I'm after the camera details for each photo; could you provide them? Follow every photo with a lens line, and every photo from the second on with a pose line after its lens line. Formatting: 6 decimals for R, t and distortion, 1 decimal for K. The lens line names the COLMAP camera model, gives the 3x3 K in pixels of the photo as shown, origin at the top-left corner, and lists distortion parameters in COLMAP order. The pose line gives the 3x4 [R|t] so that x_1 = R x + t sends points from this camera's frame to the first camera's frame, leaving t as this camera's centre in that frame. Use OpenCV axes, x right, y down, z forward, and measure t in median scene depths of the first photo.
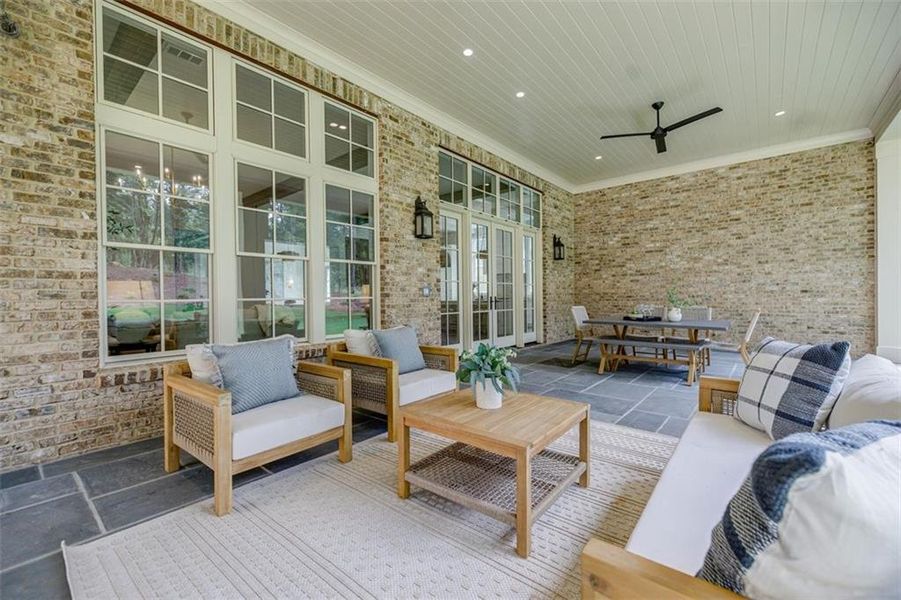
lens RADIAL K [[382.6, 0, 450.5], [0, 382.6, 300.0], [0, 0, 1]] dist [-0.000462, -0.000181]
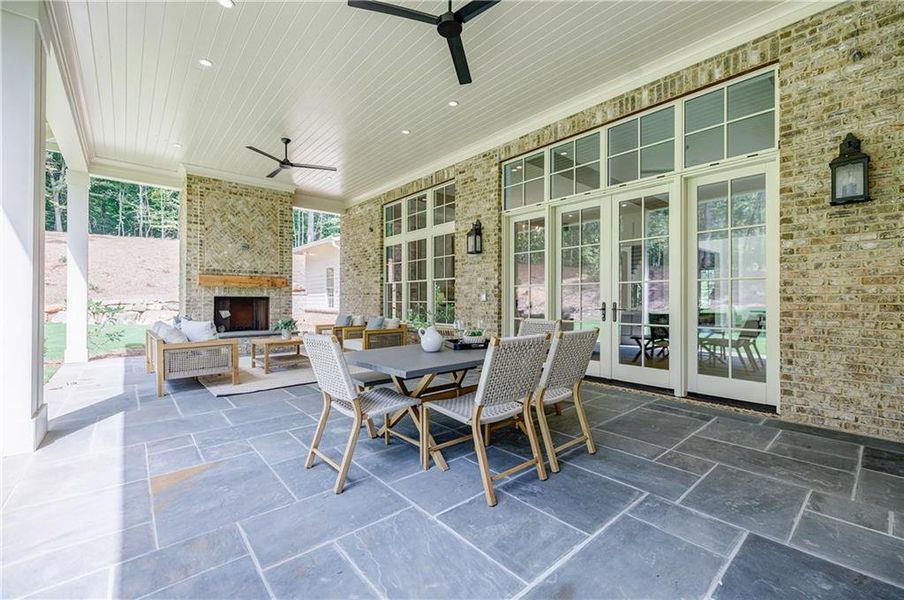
lens RADIAL K [[383.8, 0, 452.0], [0, 383.8, 300.0], [0, 0, 1]] dist [-0.000462, -0.000181]
pose [[-0.170004, 0.003585, -0.985437, 1.163886], [-0.009645, 0.999939, 0.005301, -0.019411], [0.985396, 0.010406, -0.169959, 1.149431]]
